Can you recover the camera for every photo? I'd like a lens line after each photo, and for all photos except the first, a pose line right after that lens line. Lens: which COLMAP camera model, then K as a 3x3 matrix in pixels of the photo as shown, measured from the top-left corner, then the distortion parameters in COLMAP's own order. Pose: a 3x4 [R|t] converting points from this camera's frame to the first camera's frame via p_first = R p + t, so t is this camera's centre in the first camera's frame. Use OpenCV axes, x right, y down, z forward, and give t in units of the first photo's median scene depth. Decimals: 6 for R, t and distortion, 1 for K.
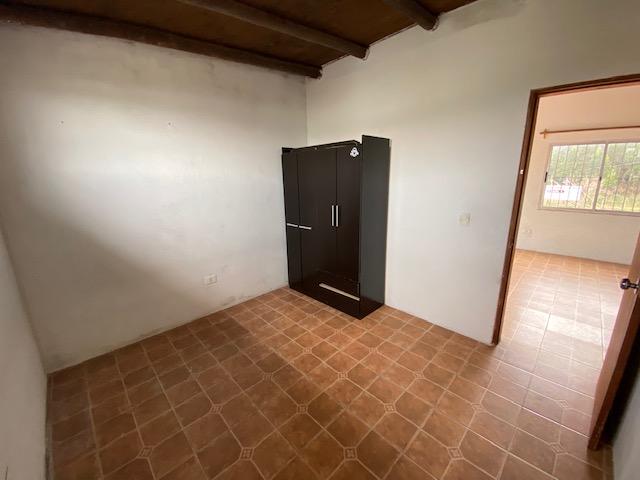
lens RADIAL K [[257.5, 0, 319.7], [0, 257.5, 238.1], [0, 0, 1]] dist [0.047830, -0.030351]
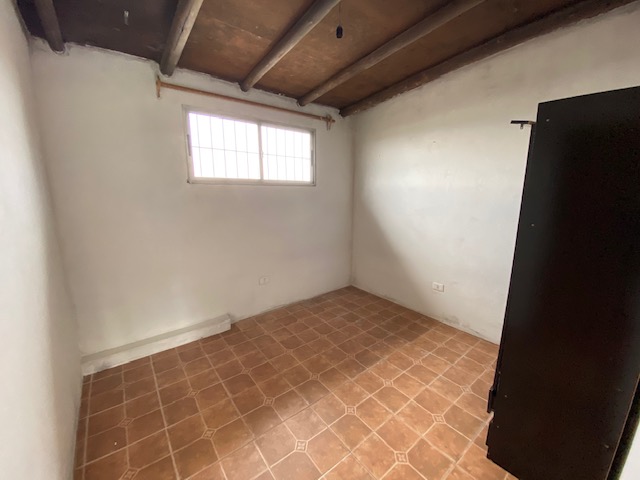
lens RADIAL K [[257.5, 0, 319.7], [0, 257.5, 238.1], [0, 0, 1]] dist [0.047830, -0.030351]
pose [[-0.096844, 0.202294, -0.974525, 0.702040], [-0.239248, 0.945687, 0.220083, -0.160930], [0.966117, 0.254467, -0.043186, 0.655473]]
